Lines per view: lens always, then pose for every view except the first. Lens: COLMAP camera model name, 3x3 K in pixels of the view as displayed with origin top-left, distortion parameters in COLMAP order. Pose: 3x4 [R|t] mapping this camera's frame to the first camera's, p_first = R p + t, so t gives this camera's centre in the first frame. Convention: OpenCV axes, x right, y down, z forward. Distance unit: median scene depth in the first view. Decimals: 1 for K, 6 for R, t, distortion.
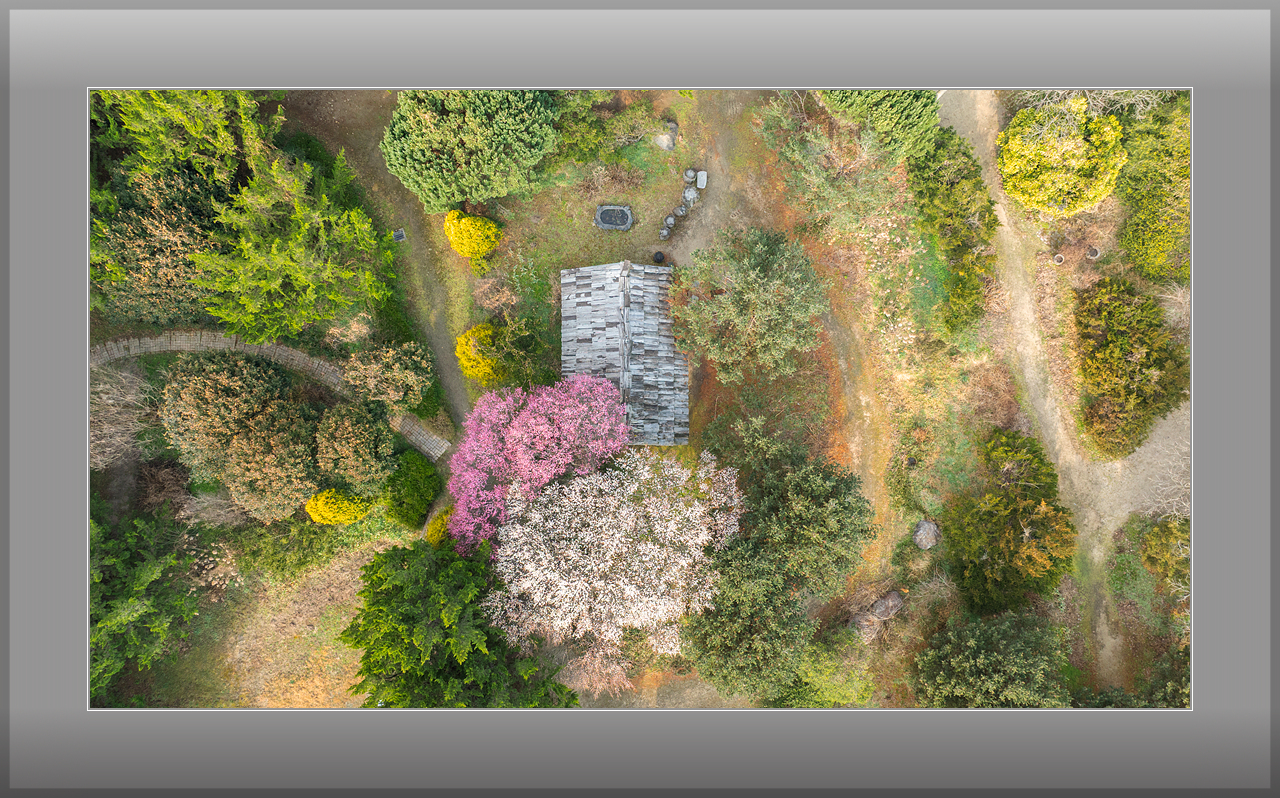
lens RADIAL K [[778.9, 0, 641.9], [0, 778.9, 402.1], [0, 0, 1]] dist [-0.034658, 0.033624]
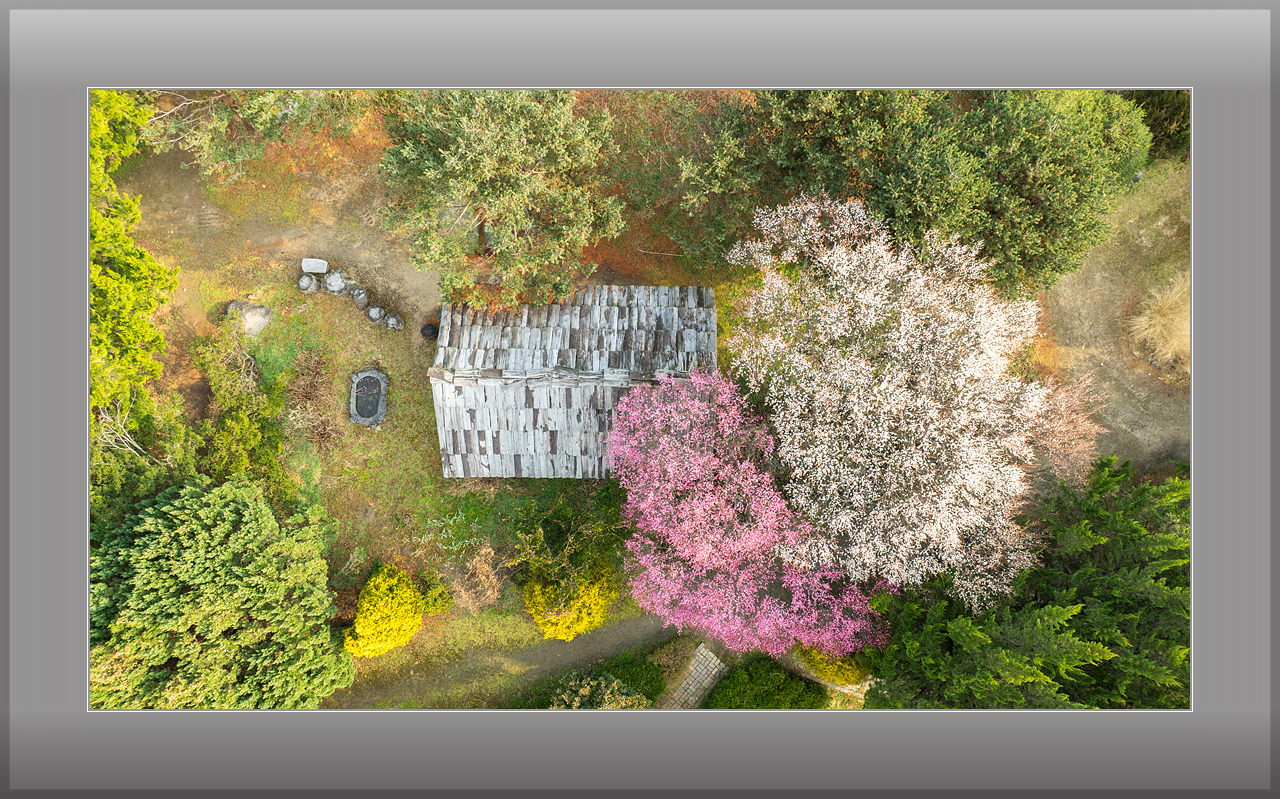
lens RADIAL K [[779.0, 0, 641.1], [0, 779.0, 399.6], [0, 0, 1]] dist [-0.036791, 0.035548]
pose [[0.017548, -0.999803, 0.009296, -0.043968], [0.998813, 0.017952, 0.045290, -0.036470], [-0.045448, 0.008491, 0.998931, 0.355479]]
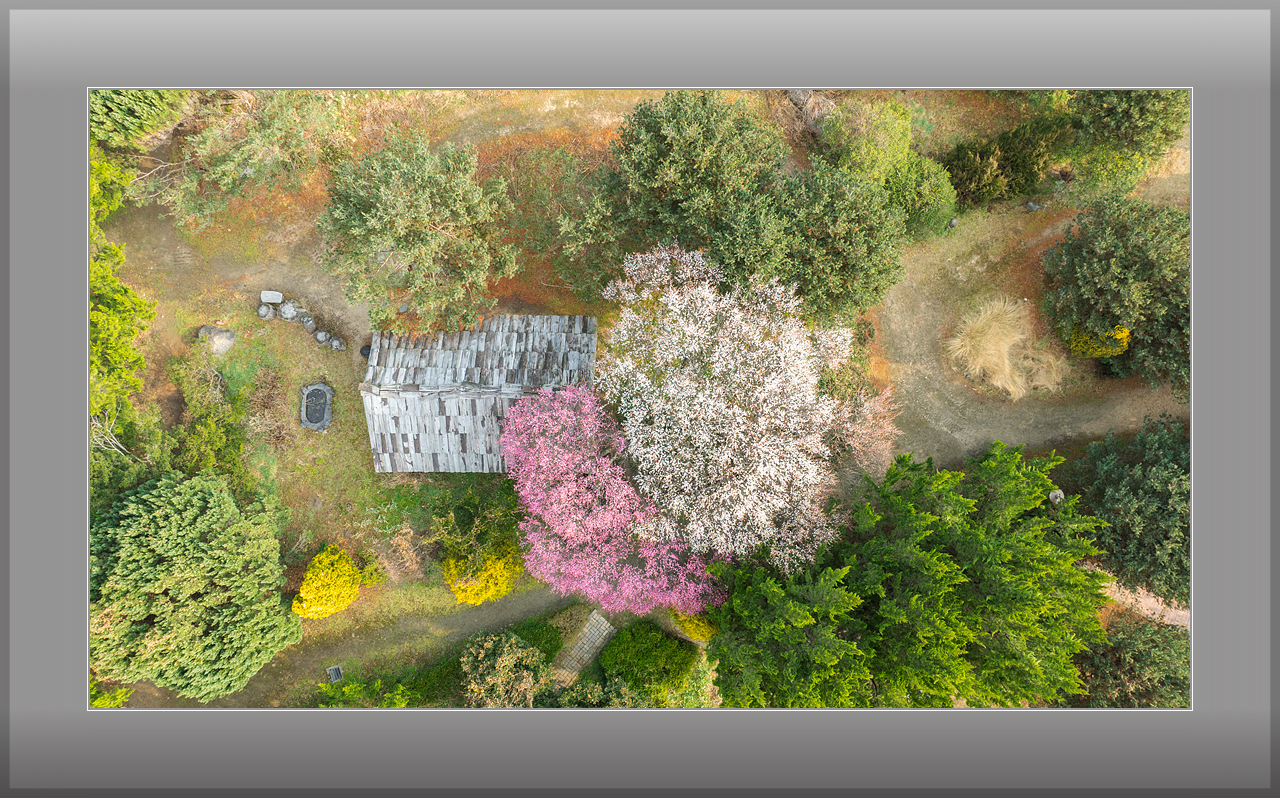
lens RADIAL K [[778.9, 0, 642.4], [0, 778.9, 399.6], [0, 0, 1]] dist [-0.034658, 0.033624]
pose [[0.015468, -0.999794, 0.013142, -0.037681], [0.998030, 0.016238, 0.060608, 0.056530], [-0.060809, 0.012179, 0.998075, 0.195644]]
